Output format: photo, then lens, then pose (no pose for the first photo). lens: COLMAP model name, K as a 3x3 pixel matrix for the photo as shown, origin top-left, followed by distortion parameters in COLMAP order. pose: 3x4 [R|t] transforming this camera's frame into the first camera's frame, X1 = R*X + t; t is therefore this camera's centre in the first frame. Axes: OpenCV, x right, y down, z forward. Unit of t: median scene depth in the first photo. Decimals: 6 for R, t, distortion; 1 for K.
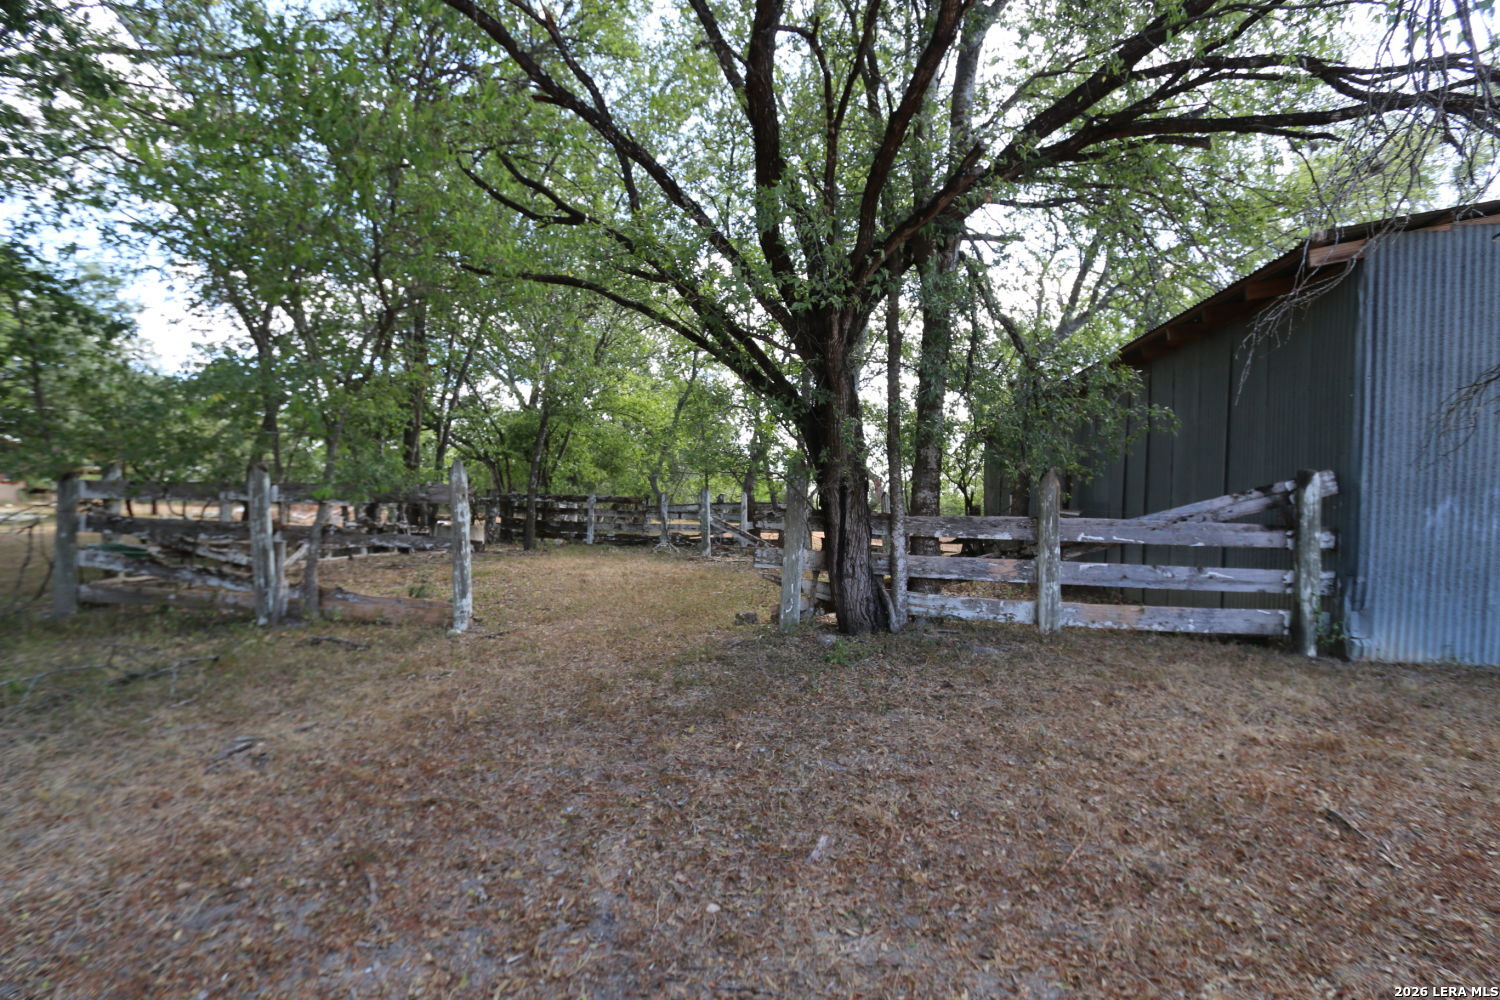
lens RADIAL K [[685.6, 0, 750.0], [0, 685.6, 499.4], [0, 0, 1]] dist [-0.002913, -0.000239]
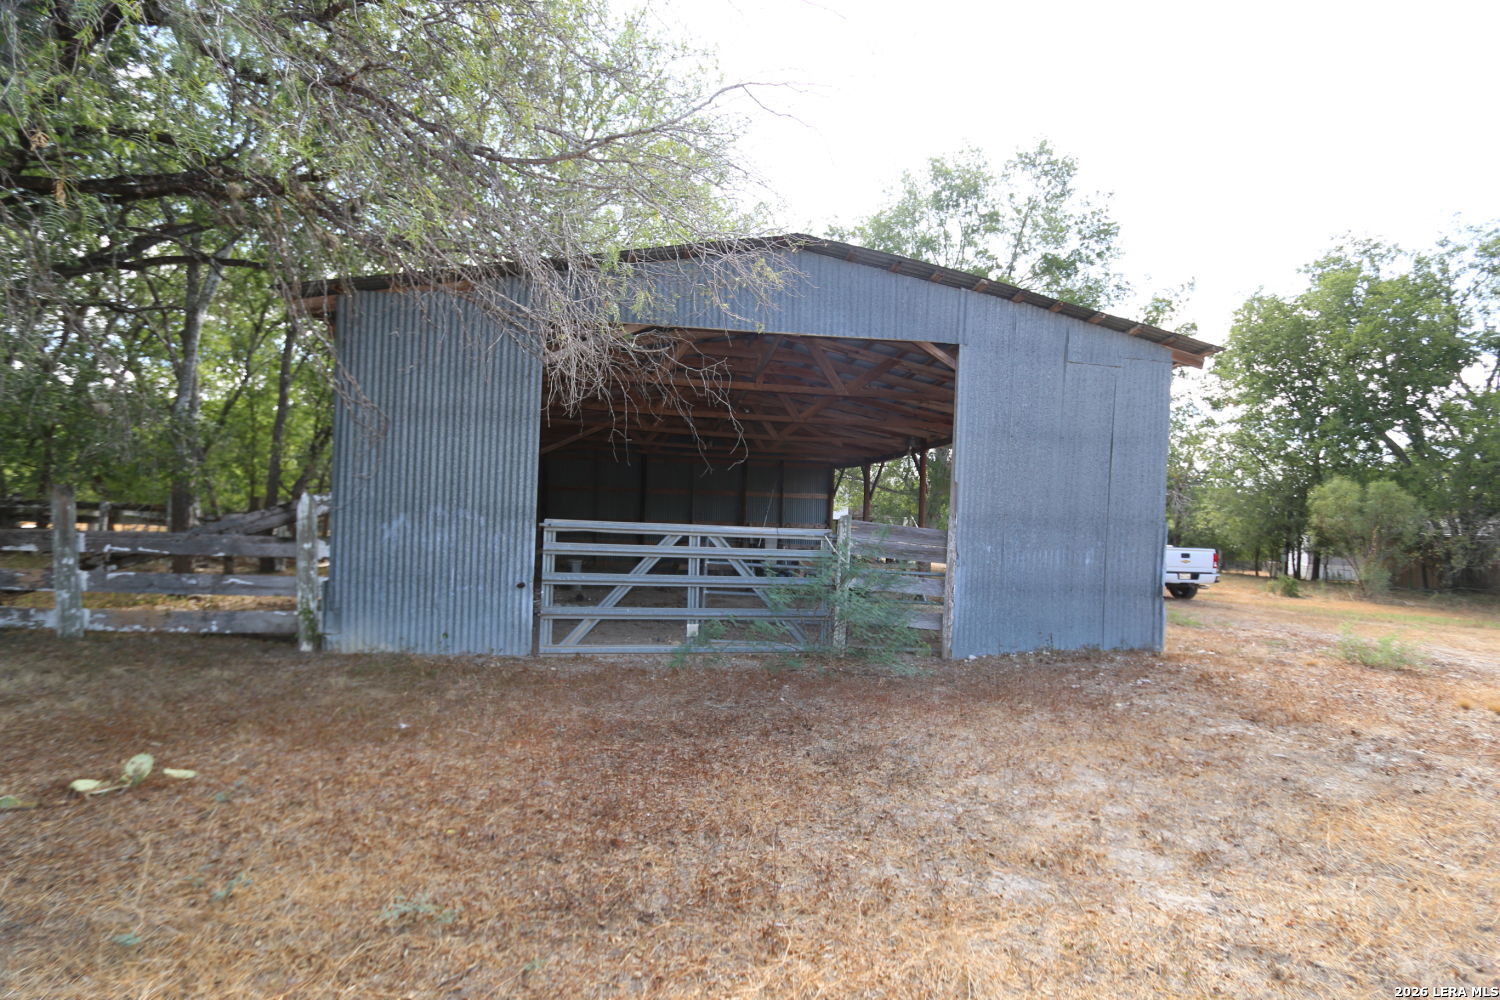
lens RADIAL K [[685.6, 0, 750.0], [0, 685.6, 502.4], [0, 0, 1]] dist [-0.002913, -0.000239]
pose [[0.977349, 0.007820, 0.211491, 1.275399], [-0.007601, 0.999969, -0.001852, -0.024372], [-0.211499, 0.000202, 0.977378, -0.282449]]
